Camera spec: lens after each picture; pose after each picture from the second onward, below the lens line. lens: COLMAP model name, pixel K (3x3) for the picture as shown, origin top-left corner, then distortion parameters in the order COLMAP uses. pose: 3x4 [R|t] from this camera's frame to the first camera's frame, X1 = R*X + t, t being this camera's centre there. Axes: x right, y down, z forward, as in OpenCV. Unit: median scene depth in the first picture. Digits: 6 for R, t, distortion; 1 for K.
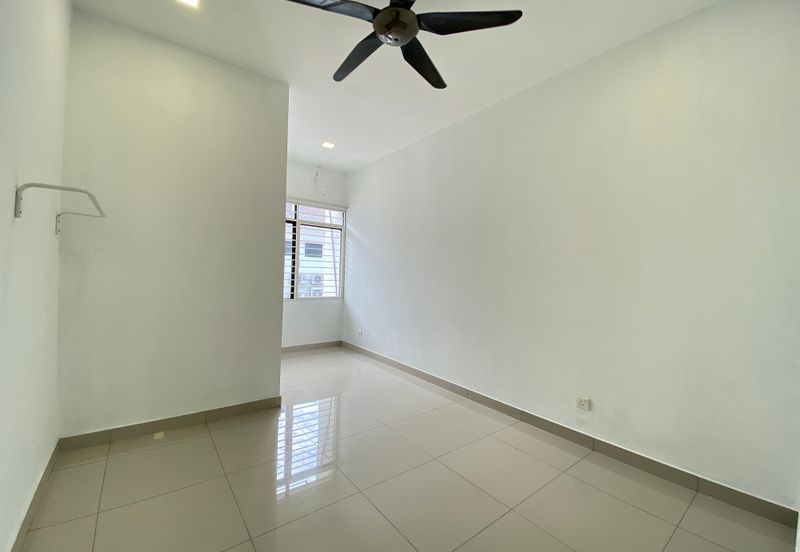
lens RADIAL K [[326.5, 0, 396.3], [0, 326.5, 272.3], [0, 0, 1]] dist [0.001060, -0.009833]
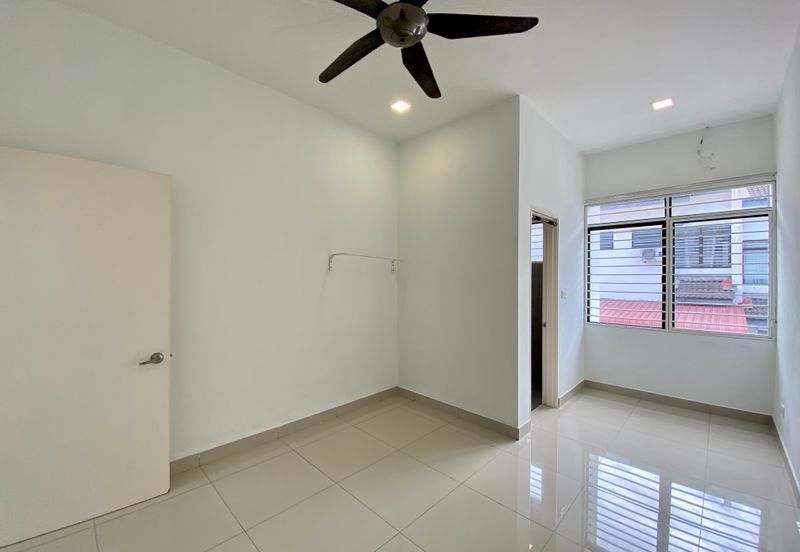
lens RADIAL K [[326.5, 0, 396.3], [0, 326.5, 272.3], [0, 0, 1]] dist [0.001060, -0.009833]
pose [[0.132133, -0.043493, -0.990277, 0.312270], [0.005470, 0.999054, -0.043149, -0.013937], [0.991217, 0.000285, 0.132246, 0.308030]]
